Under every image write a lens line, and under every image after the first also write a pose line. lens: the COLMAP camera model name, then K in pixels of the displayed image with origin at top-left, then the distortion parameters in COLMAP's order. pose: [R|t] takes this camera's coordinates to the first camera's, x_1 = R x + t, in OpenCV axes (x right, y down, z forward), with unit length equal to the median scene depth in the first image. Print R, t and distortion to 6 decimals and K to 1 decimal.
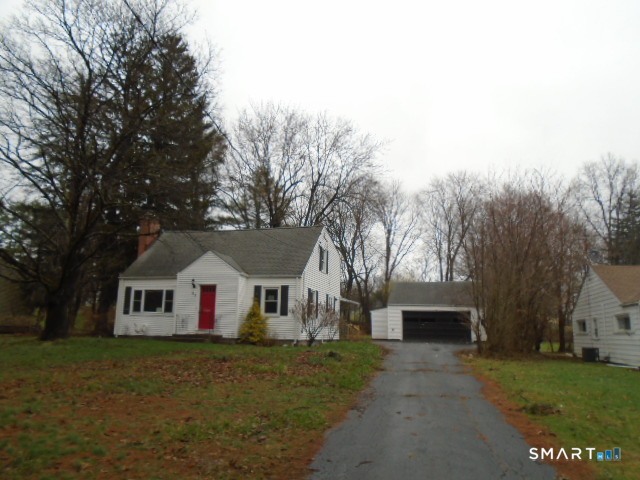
lens RADIAL K [[484.8, 0, 319.9], [0, 484.8, 242.2], [0, 0, 1]] dist [-0.024880, 0.014530]
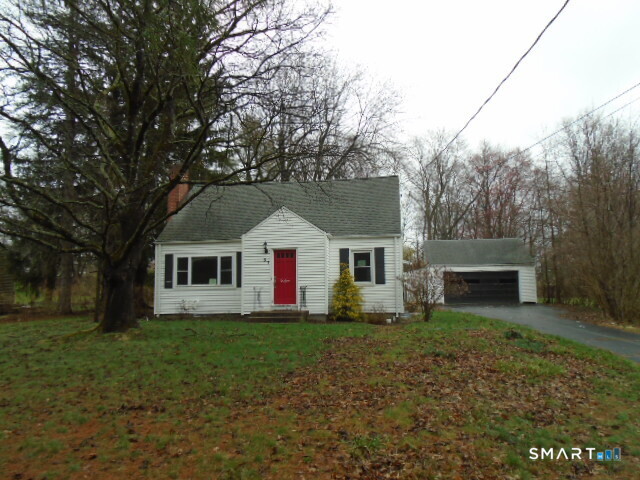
lens RADIAL K [[484.8, 0, 321.9], [0, 484.8, 236.1], [0, 0, 1]] dist [-0.024880, 0.014530]
pose [[0.992411, -0.020529, 0.121238, -0.230324], [0.012151, 0.997512, 0.069436, 0.010247], [-0.122361, -0.067436, 0.990192, 0.173324]]
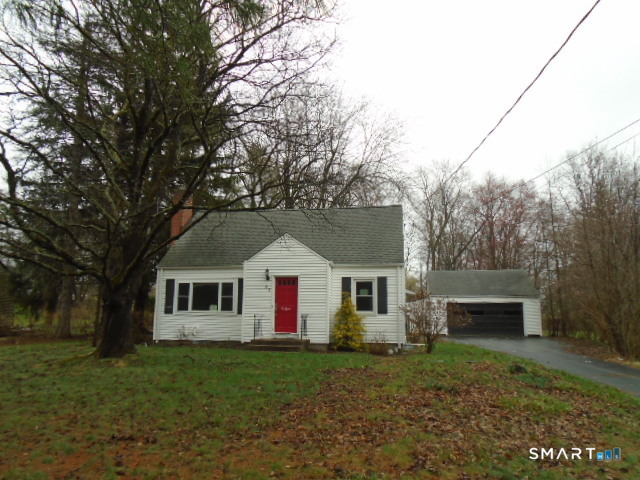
lens RADIAL K [[484.8, 0, 322.0], [0, 484.8, 236.3], [0, 0, 1]] dist [-0.024880, 0.014530]
pose [[0.993473, 0.005048, 0.113957, -0.228068], [-0.006534, 0.999898, 0.012669, 0.010112], [-0.113882, -0.013331, 0.993405, 0.176284]]
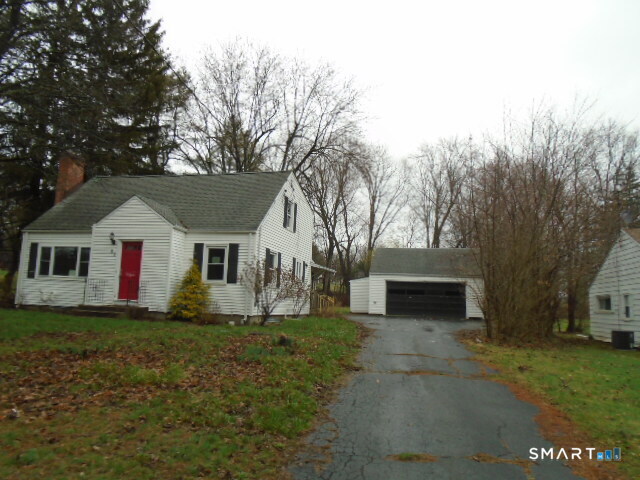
lens RADIAL K [[484.8, 0, 320.6], [0, 484.8, 245.8], [0, 0, 1]] dist [-0.024880, 0.014530]
pose [[0.999191, 0.020576, 0.034563, 0.031033], [-0.022864, 0.997479, 0.067184, 0.033486], [-0.033094, -0.067920, 0.997142, 0.209359]]
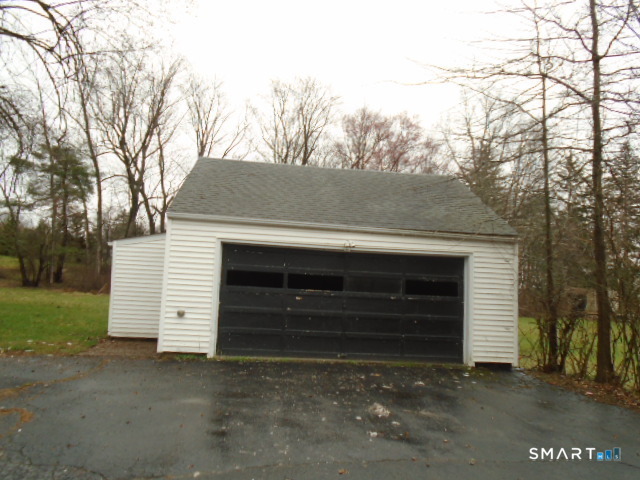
lens RADIAL K [[484.8, 0, 324.3], [0, 484.8, 239.1], [0, 0, 1]] dist [-0.024880, 0.014530]
pose [[0.920973, 0.066571, 0.383897, 0.164824], [-0.101269, 0.992332, 0.070866, 0.158619], [-0.376235, -0.104143, 0.920653, 1.015161]]
